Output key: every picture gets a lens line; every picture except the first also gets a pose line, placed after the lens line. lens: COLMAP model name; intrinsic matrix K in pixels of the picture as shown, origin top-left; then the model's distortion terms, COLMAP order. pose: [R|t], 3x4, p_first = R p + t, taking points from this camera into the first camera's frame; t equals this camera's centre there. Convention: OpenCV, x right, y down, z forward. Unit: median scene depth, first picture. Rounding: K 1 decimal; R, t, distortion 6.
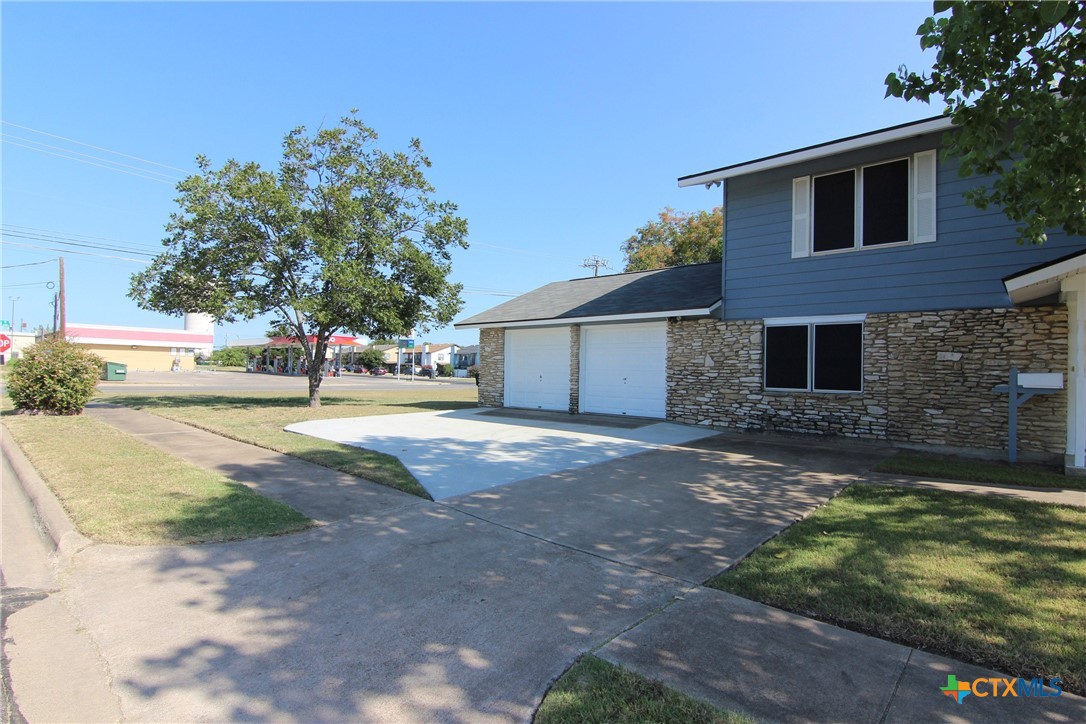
lens RADIAL K [[552.3, 0, 541.0], [0, 552.3, 365.7], [0, 0, 1]] dist [-0.014412, -0.005787]
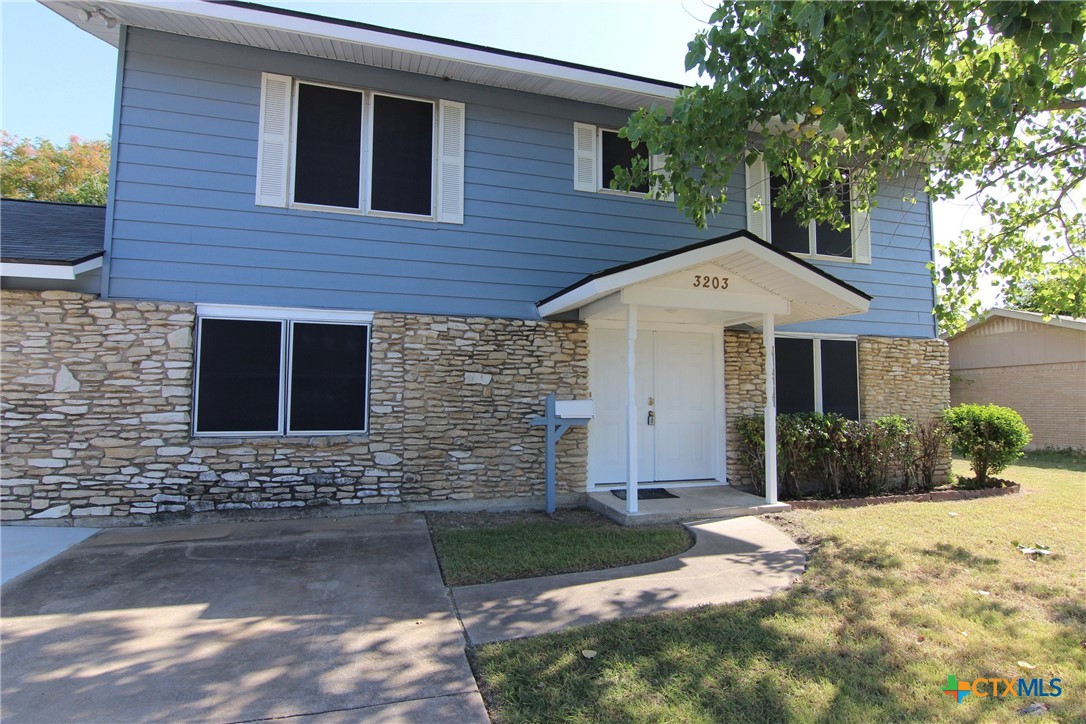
lens RADIAL K [[552.3, 0, 541.0], [0, 552.3, 361.9], [0, 0, 1]] dist [-0.014412, -0.005787]
pose [[0.489384, 0.039786, 0.871160, 0.120853], [-0.003733, 0.999045, -0.043530, -0.007040], [-0.872060, 0.018051, 0.489065, 0.518702]]
